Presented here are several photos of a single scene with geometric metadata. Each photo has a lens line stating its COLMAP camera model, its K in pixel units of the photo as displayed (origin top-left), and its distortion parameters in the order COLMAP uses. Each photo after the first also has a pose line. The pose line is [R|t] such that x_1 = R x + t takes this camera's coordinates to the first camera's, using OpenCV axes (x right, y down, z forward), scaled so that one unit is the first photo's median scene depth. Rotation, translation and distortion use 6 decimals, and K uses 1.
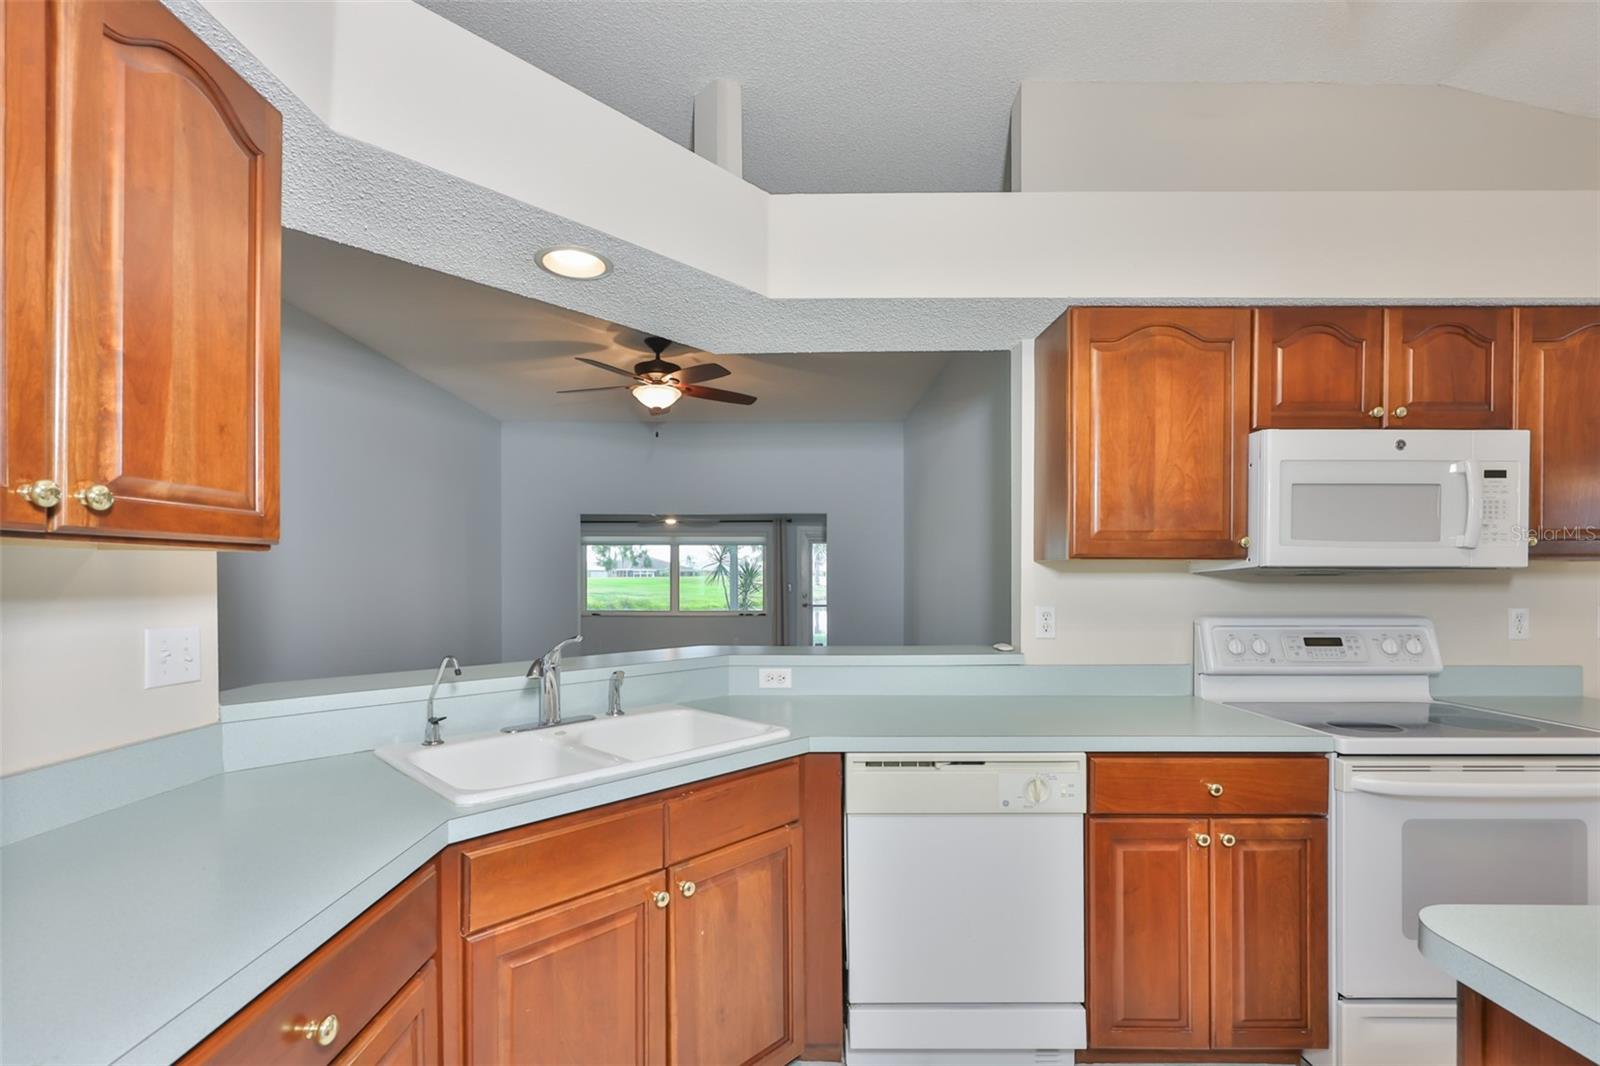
lens RADIAL K [[692.2, 0, 781.0], [0, 692.2, 578.6], [0, 0, 1]] dist [-0.001307, -0.000289]
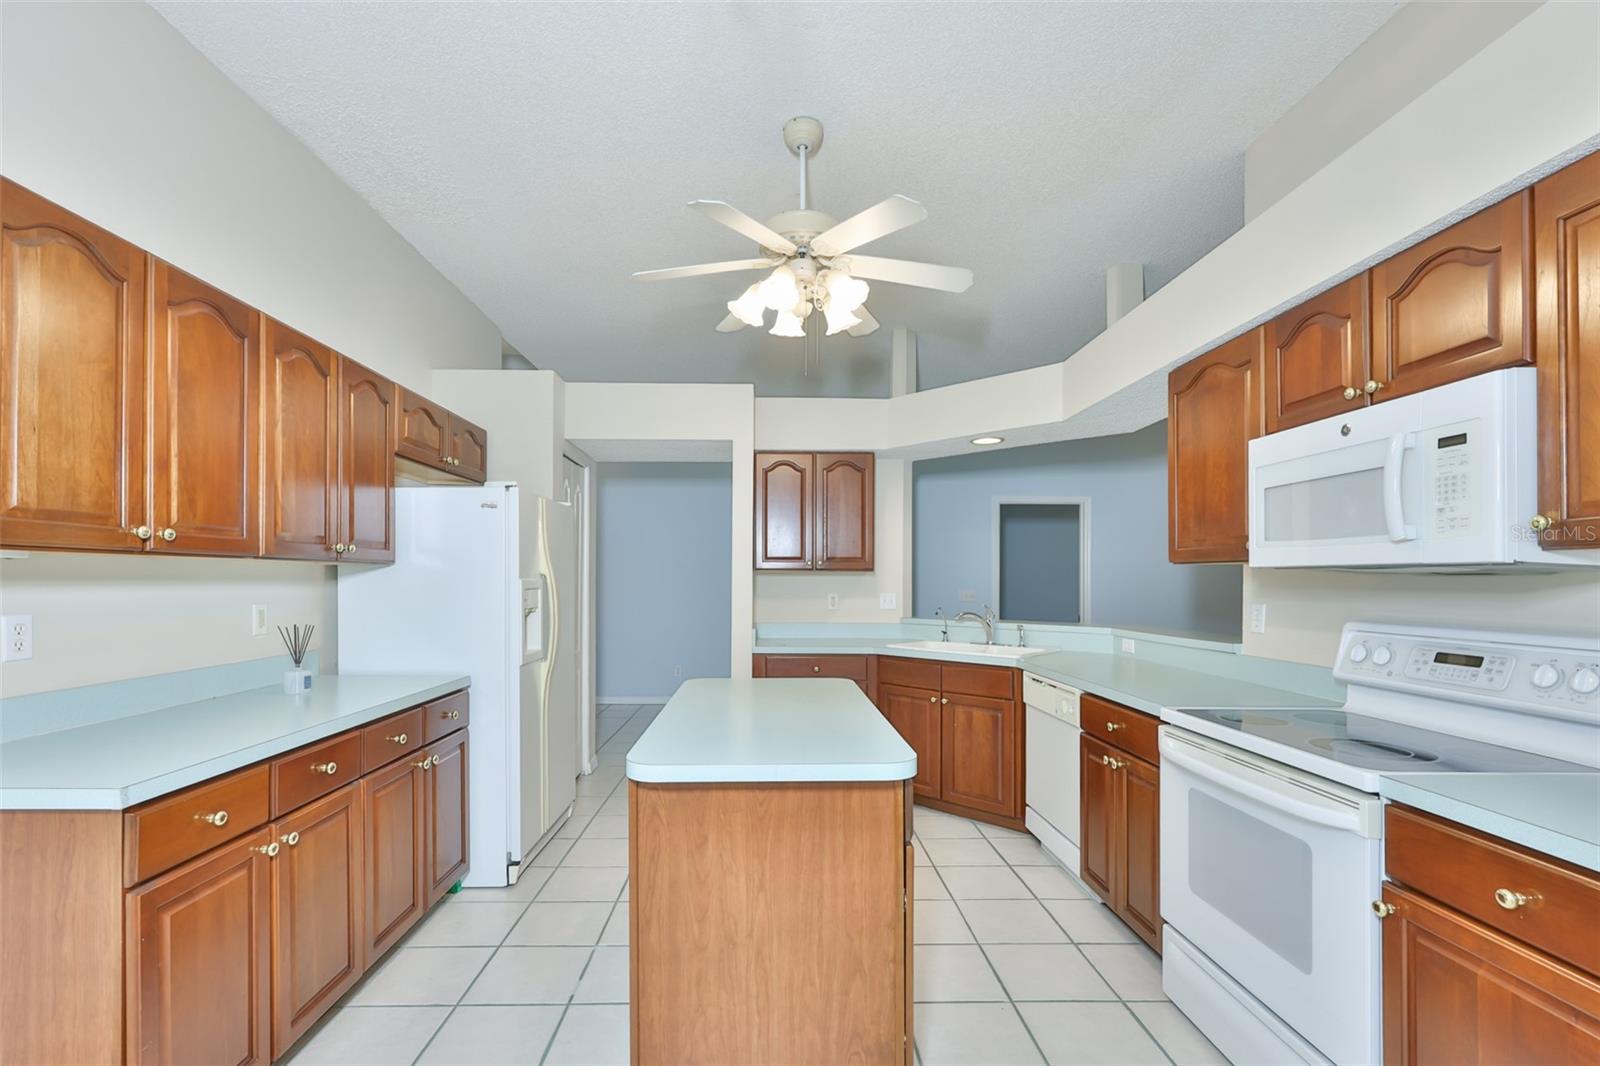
lens RADIAL K [[692.2, 0, 782.3], [0, 692.2, 577.7], [0, 0, 1]] dist [-0.001307, -0.000289]
pose [[0.028434, -0.002653, -0.999592, 1.760623], [-0.002121, 0.999994, -0.002714, 0.002663], [0.999593, 0.002198, 0.028428, 0.242354]]
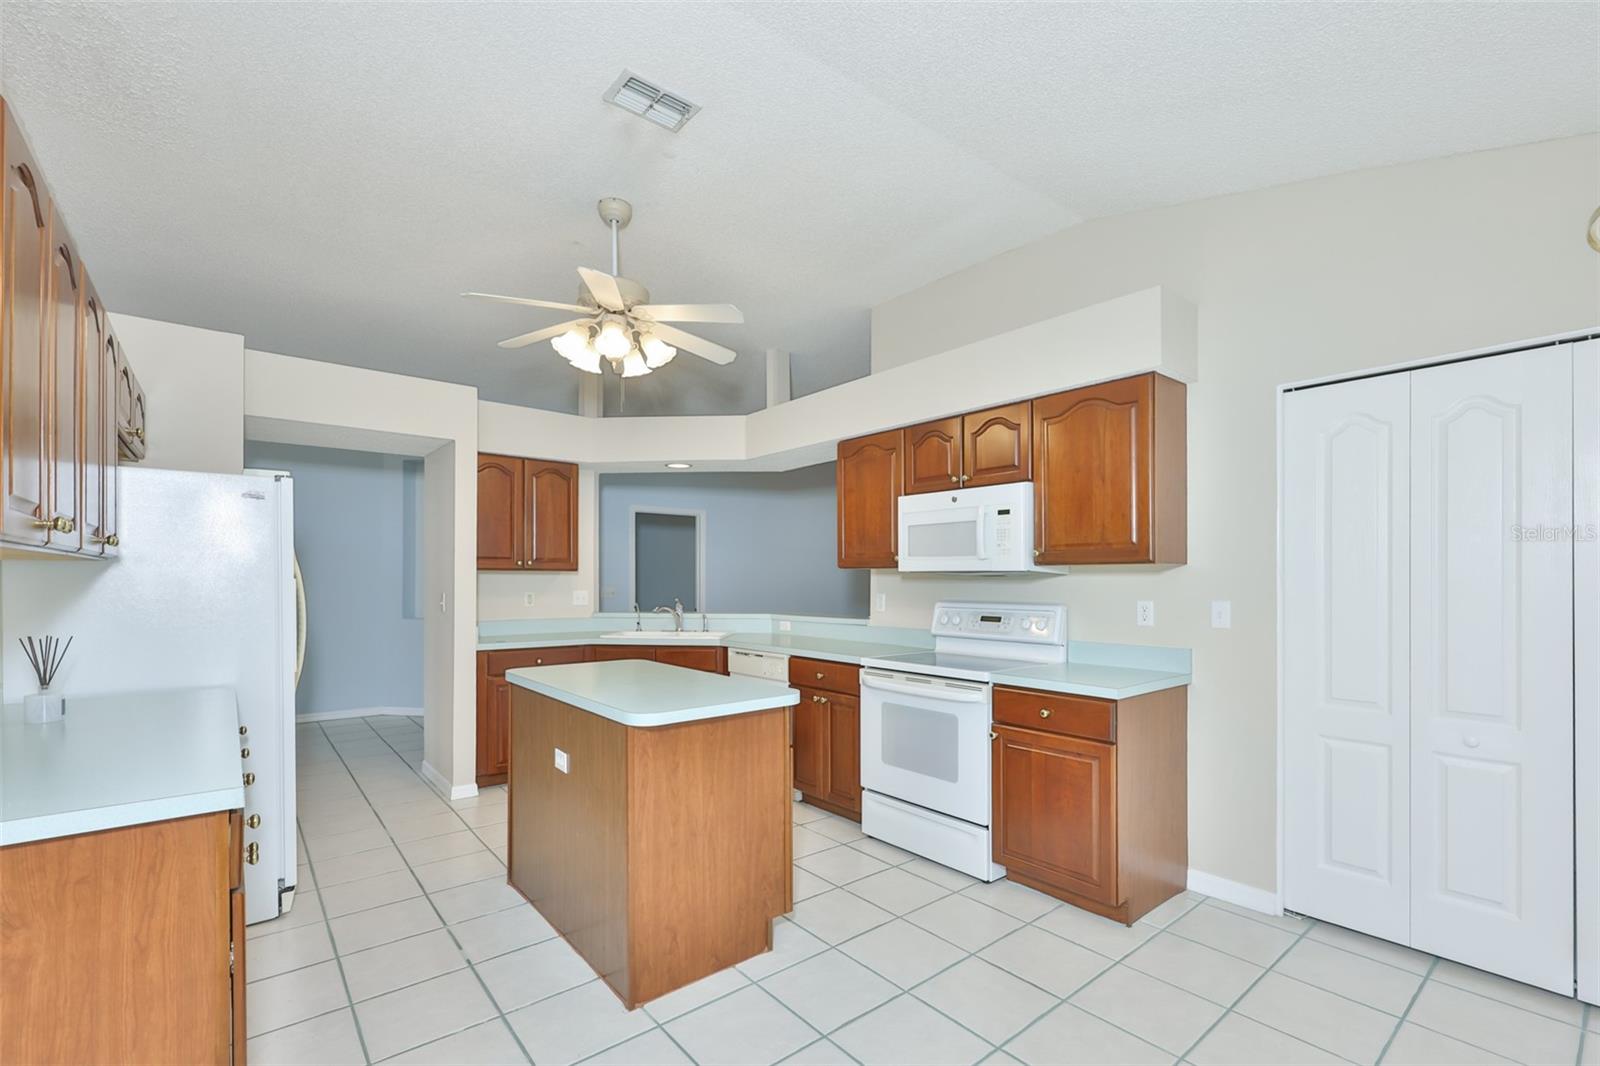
lens RADIAL K [[692.2, 0, 796.7], [0, 692.2, 576.6], [0, 0, 1]] dist [-0.001307, -0.000289]
pose [[0.641106, -0.001408, -0.767451, 1.935330], [-0.001700, 0.999993, -0.003255, 0.002013], [0.767450, 0.003391, 0.641099, -0.379114]]
